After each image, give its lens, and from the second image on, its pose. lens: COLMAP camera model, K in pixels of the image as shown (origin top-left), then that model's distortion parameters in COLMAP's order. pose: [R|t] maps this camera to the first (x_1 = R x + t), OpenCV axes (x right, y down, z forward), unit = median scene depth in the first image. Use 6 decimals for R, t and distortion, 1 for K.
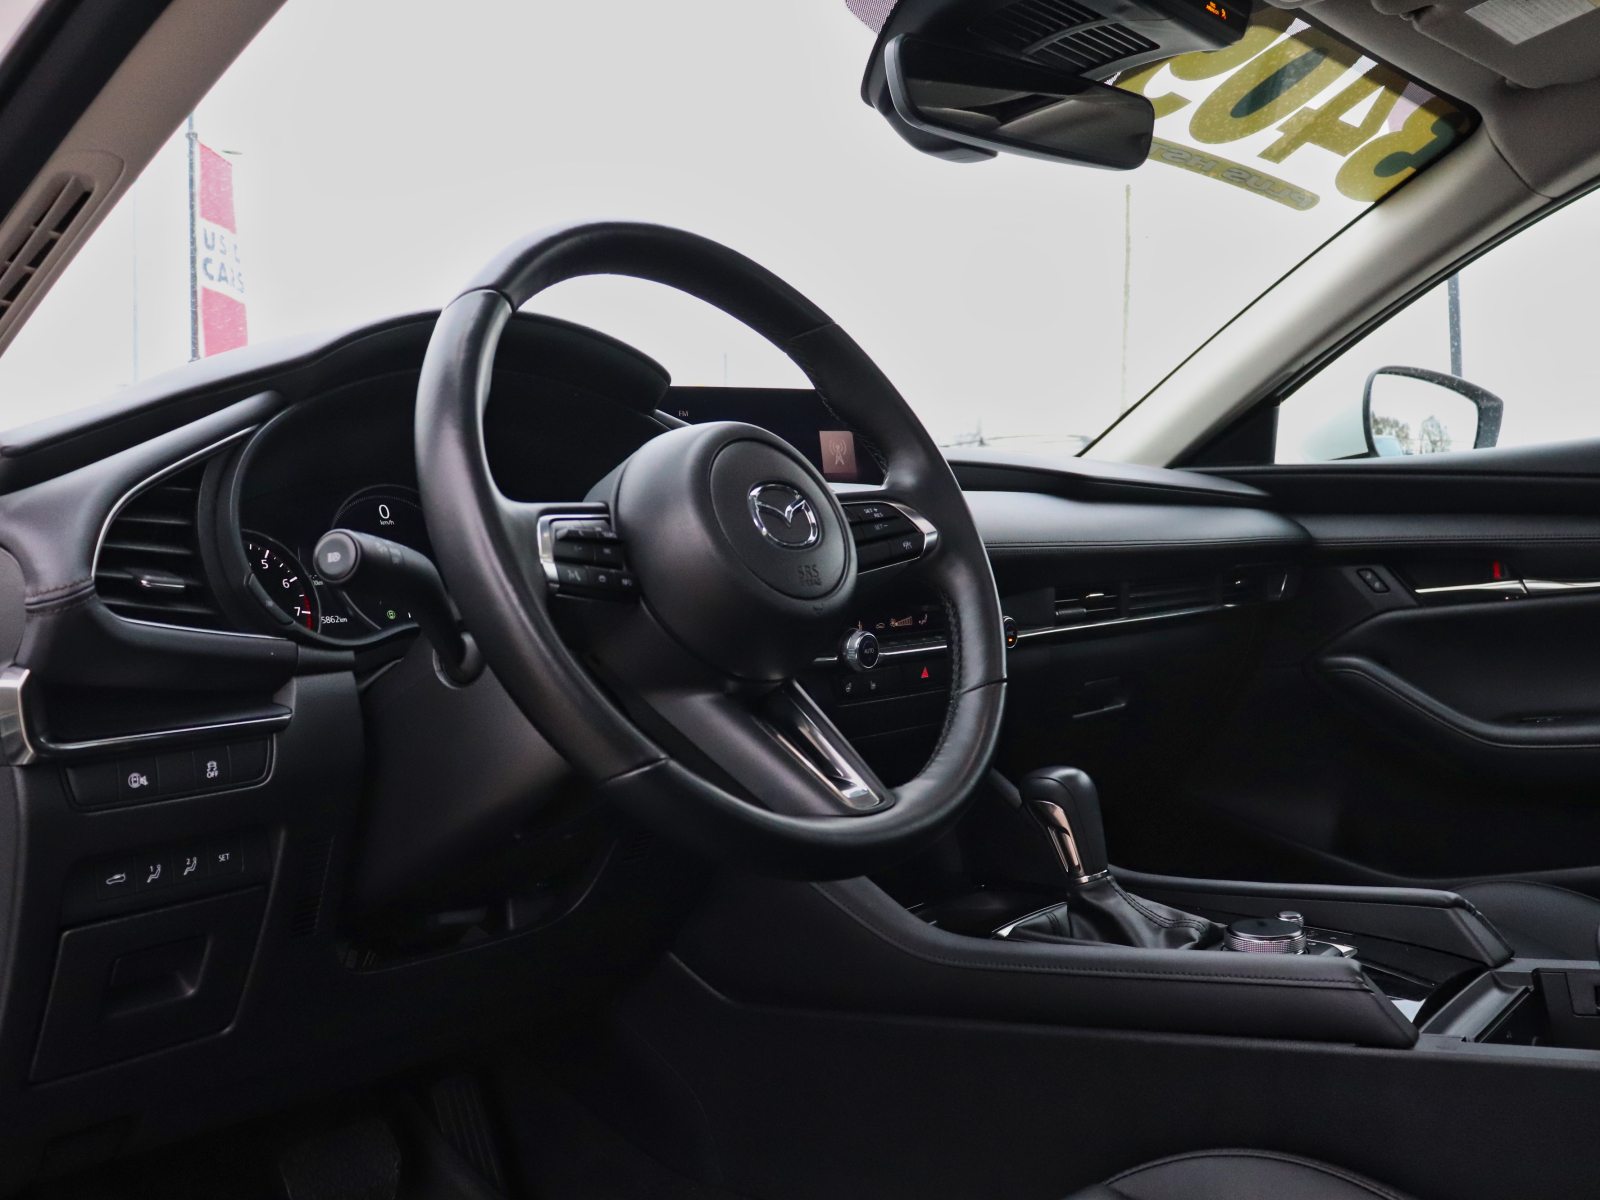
lens RADIAL K [[1477.0, 0, 800.0], [0, 1477.0, 600.0], [0, 0, 1]] dist [-0.167686, 0.145027]
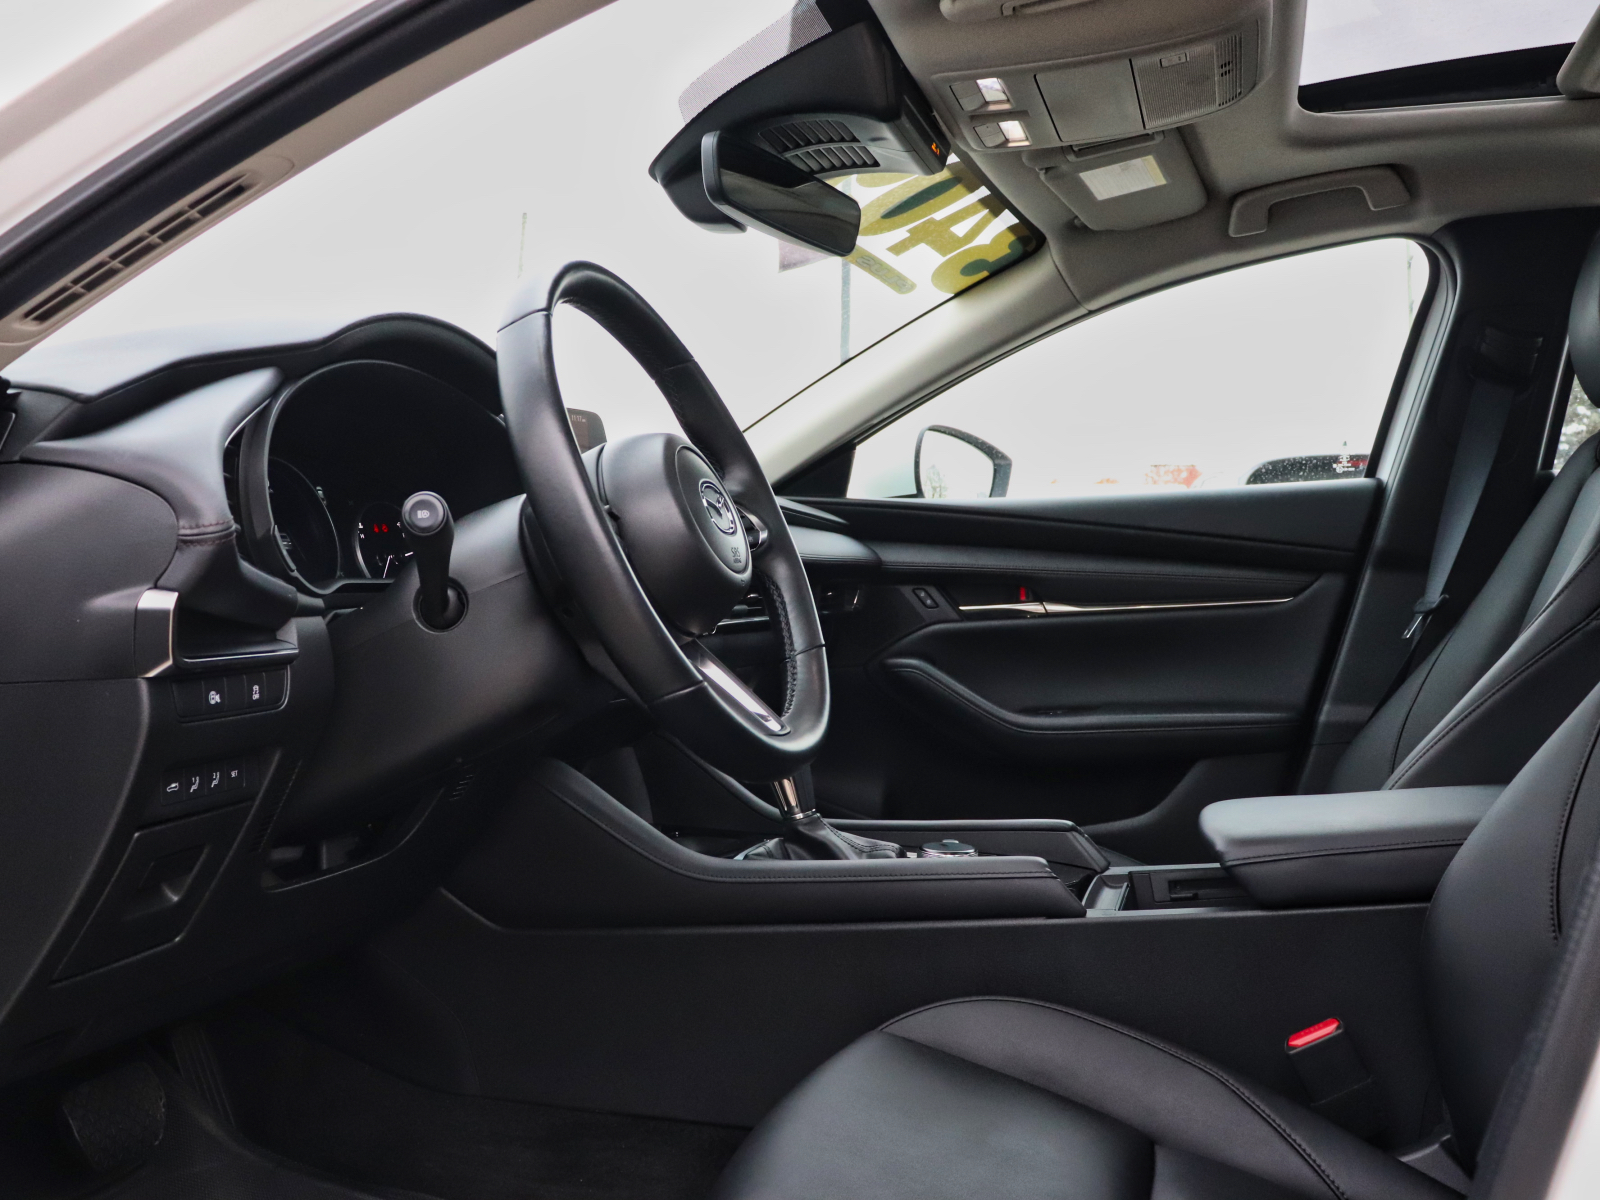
lens RADIAL K [[1477.0, 0, 800.0], [0, 1477.0, 600.0], [0, 0, 1]] dist [-0.167686, 0.145027]
pose [[0.910312, 0.048407, 0.411083, -0.273197], [-0.041681, 0.998810, -0.025314, 0.030801], [-0.411820, 0.005909, 0.911246, -0.126613]]
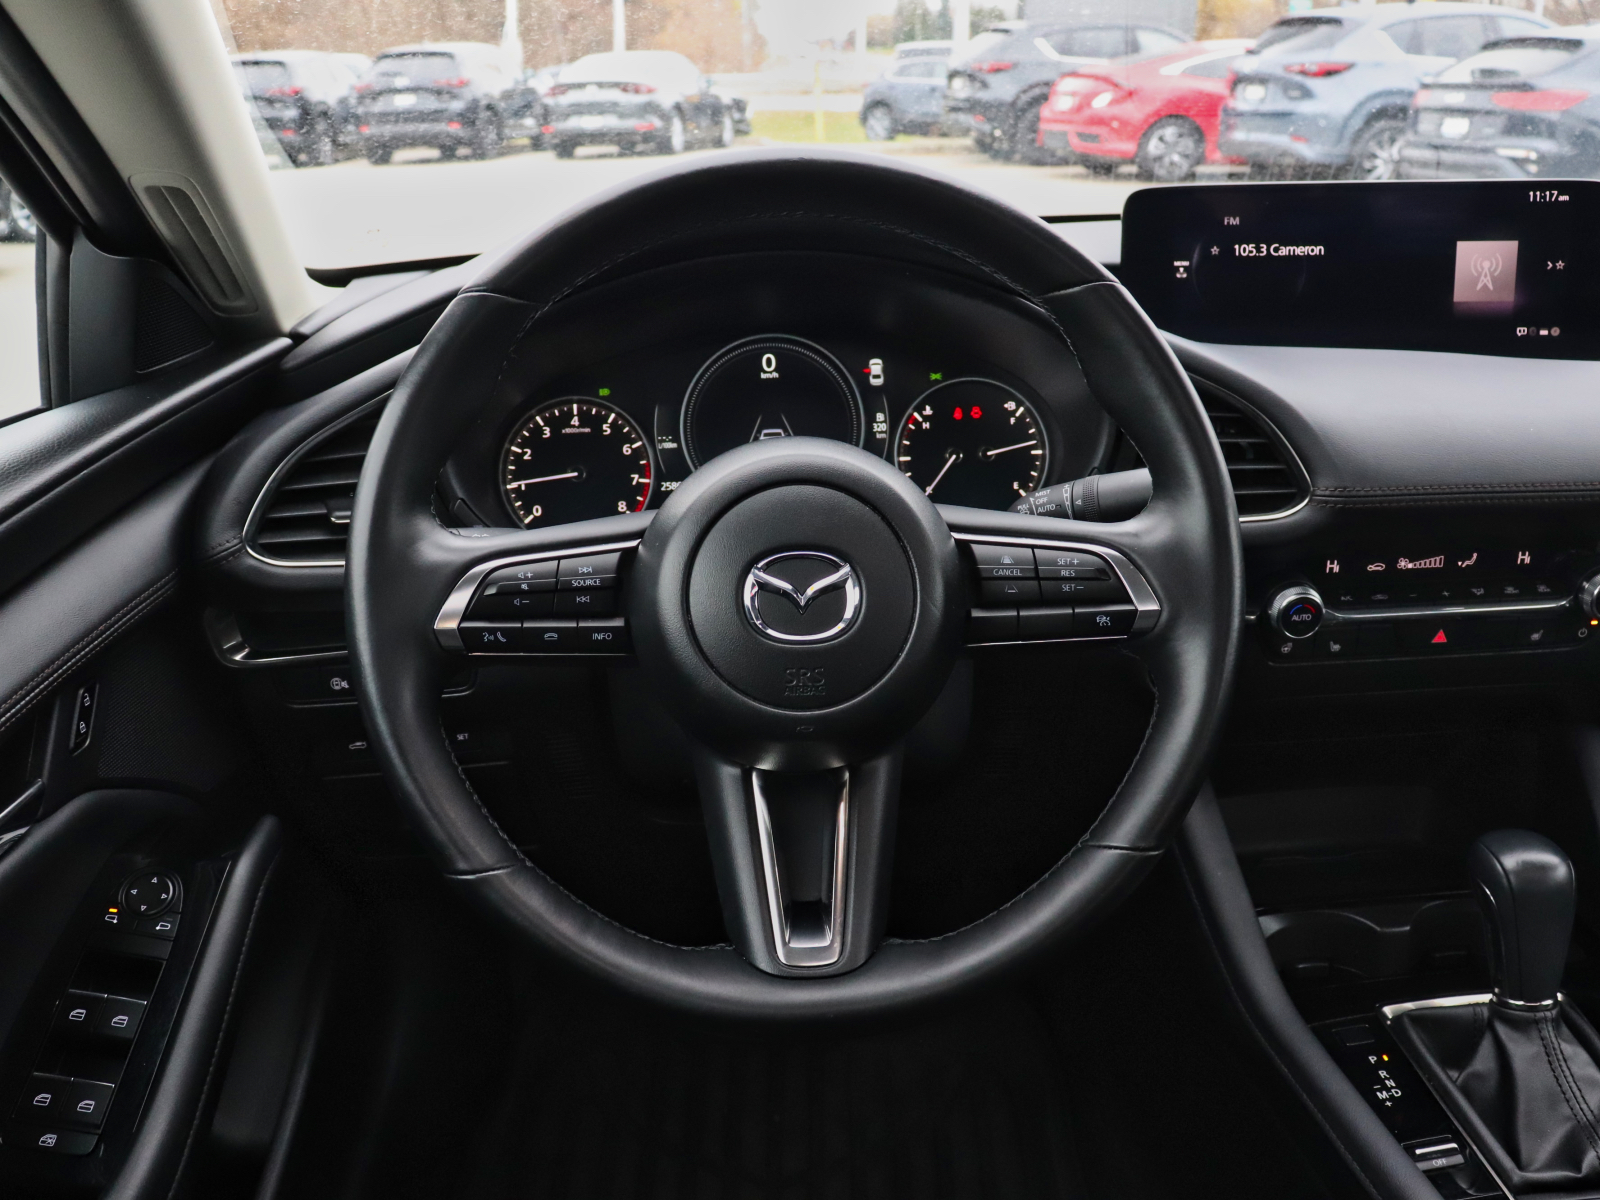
lens RADIAL K [[1477.0, 0, 800.0], [0, 1477.0, 600.0], [0, 0, 1]] dist [-0.167686, 0.145027]
pose [[0.698596, 0.271249, -0.662108, 0.293066], [-0.019197, 0.932130, 0.361615, -0.194773], [0.715259, -0.239912, 0.656389, 0.273480]]
